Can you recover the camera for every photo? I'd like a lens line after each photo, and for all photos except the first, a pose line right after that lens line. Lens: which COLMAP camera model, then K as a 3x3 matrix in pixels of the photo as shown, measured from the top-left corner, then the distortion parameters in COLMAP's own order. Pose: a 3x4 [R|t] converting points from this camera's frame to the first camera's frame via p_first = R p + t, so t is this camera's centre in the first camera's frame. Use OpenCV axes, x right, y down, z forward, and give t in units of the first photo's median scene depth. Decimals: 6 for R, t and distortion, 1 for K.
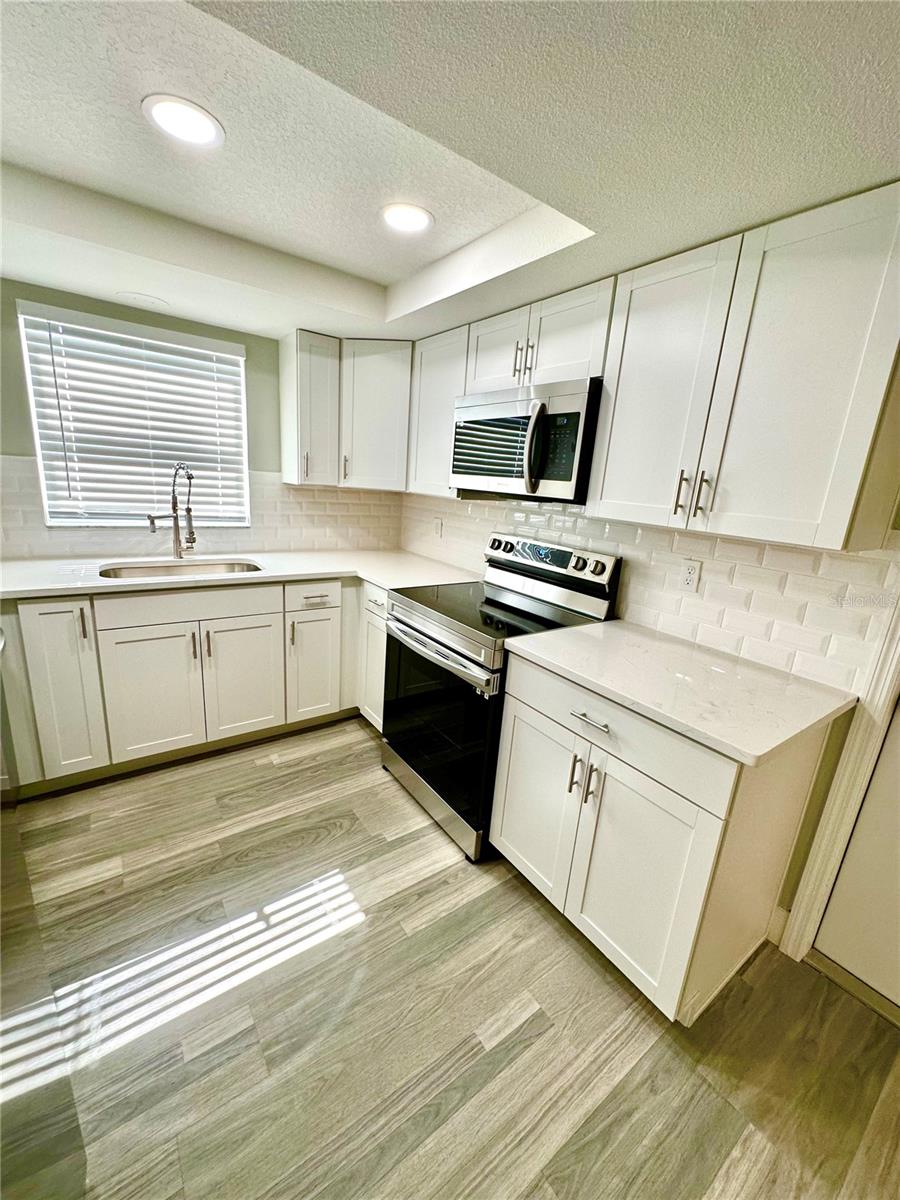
lens RADIAL K [[474.8, 0, 450.0], [0, 474.8, 600.0], [0, 0, 1]] dist [-0.008166, 0.000847]
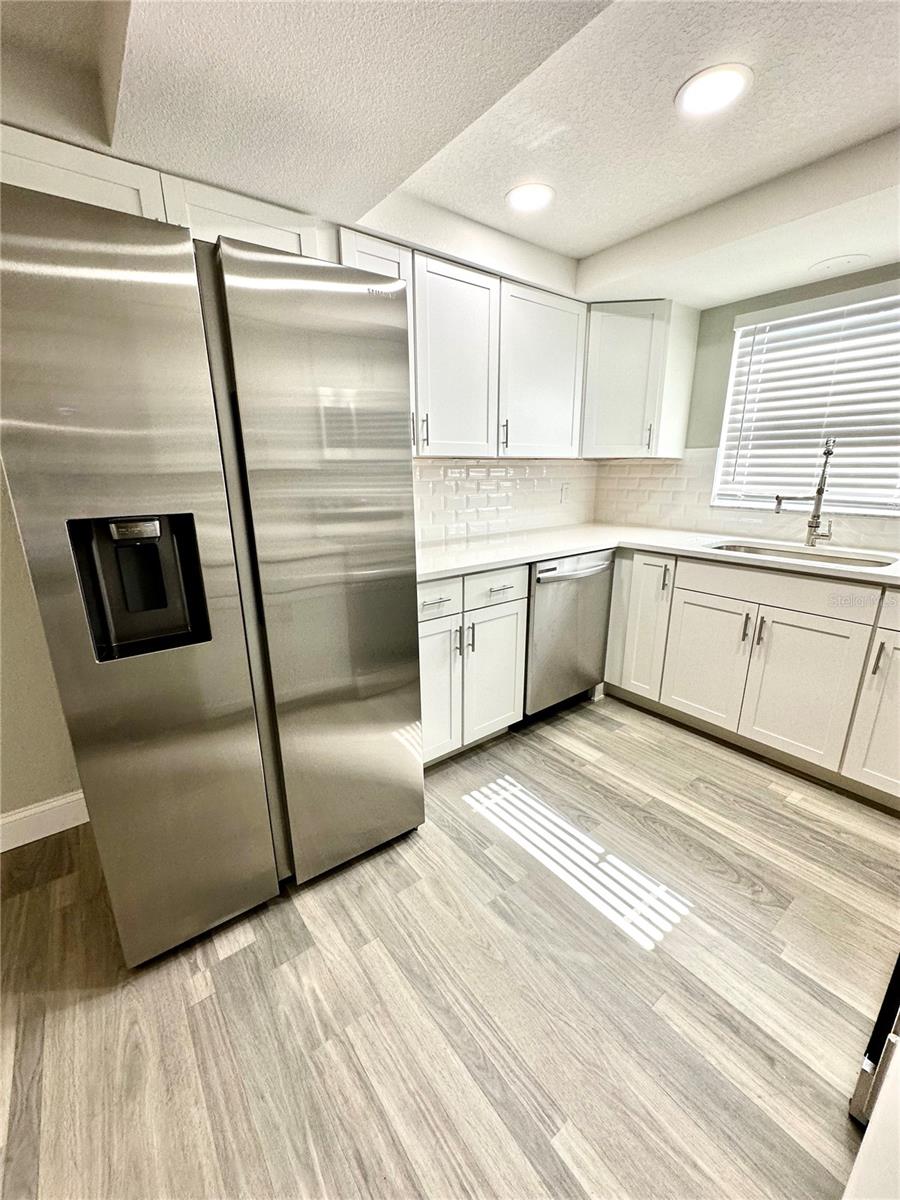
lens RADIAL K [[474.8, 0, 450.0], [0, 474.8, 600.0], [0, 0, 1]] dist [-0.008166, 0.000847]
pose [[0.034940, 0.198315, -0.979515, 0.383842], [-0.239116, 0.953305, 0.184479, 0.010000], [0.970362, 0.227772, 0.080729, 0.343766]]
